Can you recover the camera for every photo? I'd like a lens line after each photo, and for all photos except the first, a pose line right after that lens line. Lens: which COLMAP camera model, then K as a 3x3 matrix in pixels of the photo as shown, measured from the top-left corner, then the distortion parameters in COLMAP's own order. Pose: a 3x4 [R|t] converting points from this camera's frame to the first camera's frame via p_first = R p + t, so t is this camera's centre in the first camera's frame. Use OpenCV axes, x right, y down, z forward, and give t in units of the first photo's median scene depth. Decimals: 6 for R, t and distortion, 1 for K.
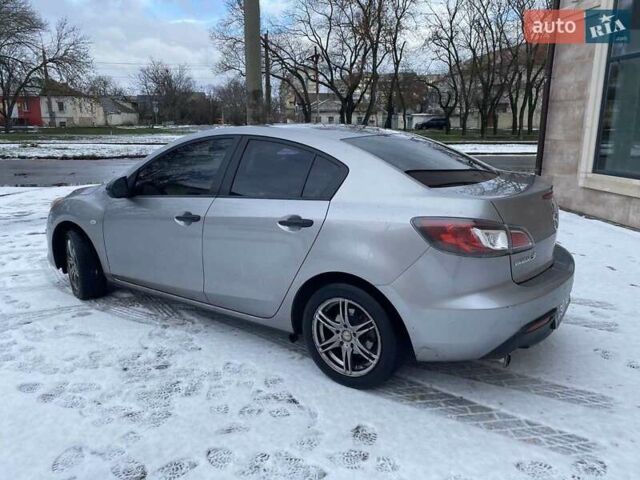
lens RADIAL K [[484.2, 0, 320.7], [0, 484.2, 238.2], [0, 0, 1]] dist [0.028023, -0.039862]
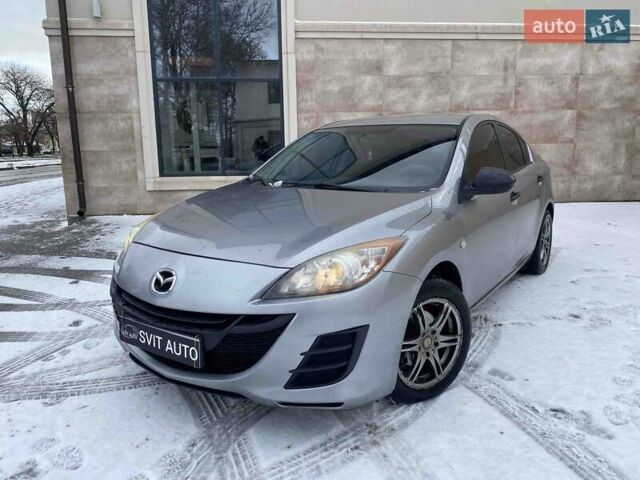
lens RADIAL K [[484.2, 0, 316.1], [0, 484.2, 238.4], [0, 0, 1]] dist [0.028023, -0.039862]
pose [[0.015429, -0.184459, 0.982719, -1.195441], [0.242235, 0.954247, 0.175311, -0.218751], [-0.970095, 0.235344, 0.059406, 1.236566]]
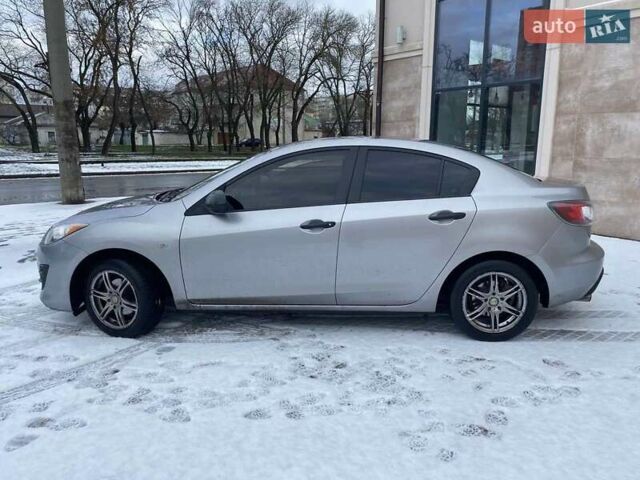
lens RADIAL K [[484.2, 0, 322.9], [0, 484.2, 242.6], [0, 0, 1]] dist [0.028023, -0.039862]
pose [[0.853591, -0.103171, 0.510626, -0.717131], [0.116048, 0.993221, 0.006687, -0.009214], [-0.507854, 0.053549, 0.859777, 0.091400]]
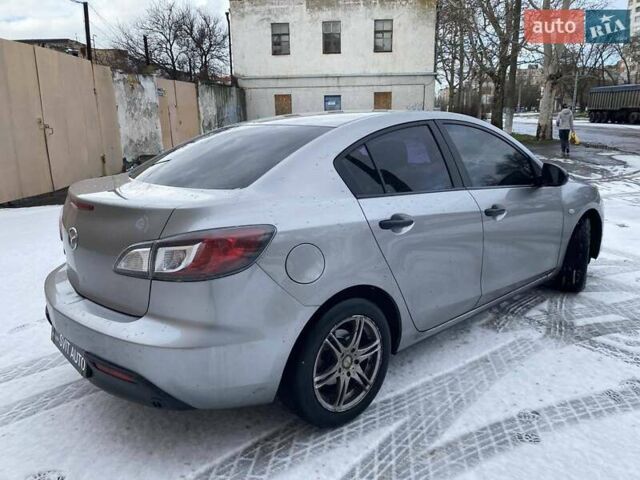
lens RADIAL K [[484.2, 0, 320.3], [0, 484.2, 236.2], [0, 0, 1]] dist [0.028023, -0.039862]
pose [[-0.240992, 0.235714, -0.941468, 0.860320], [-0.205899, 0.935559, 0.286939, -0.264361], [0.948435, 0.262997, -0.176929, 1.159252]]
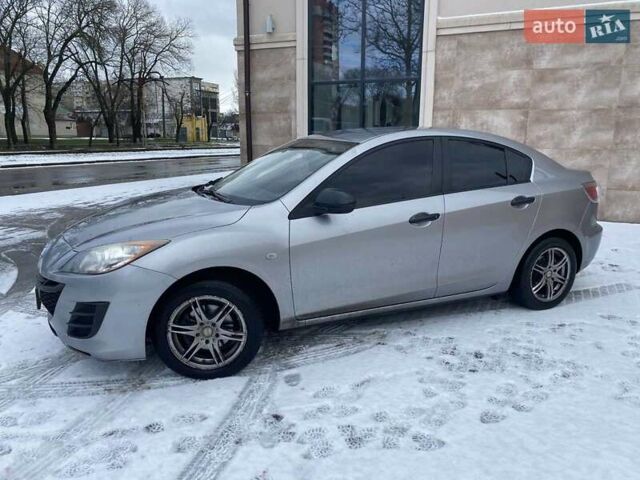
lens RADIAL K [[484.2, 0, 323.1], [0, 484.2, 244.0], [0, 0, 1]] dist [0.028023, -0.039862]
pose [[0.520701, -0.183269, 0.833836, -1.109723], [0.189804, 0.977095, 0.096230, -0.114045], [-0.832373, 0.108159, 0.543560, 0.567121]]
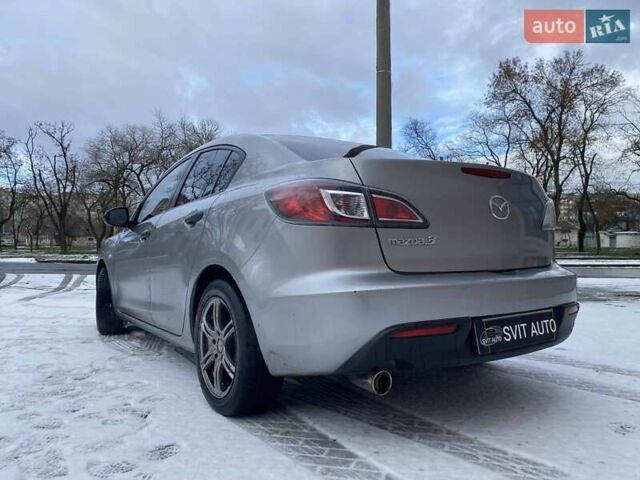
lens RADIAL K [[484.2, 0, 318.8], [0, 484.2, 245.3], [0, 0, 1]] dist [0.028023, -0.039862]
pose [[0.928497, -0.006156, -0.371290, 0.384581], [-0.081187, 0.972308, -0.219146, 0.150714], [0.362357, 0.233621, 0.902285, 0.206178]]
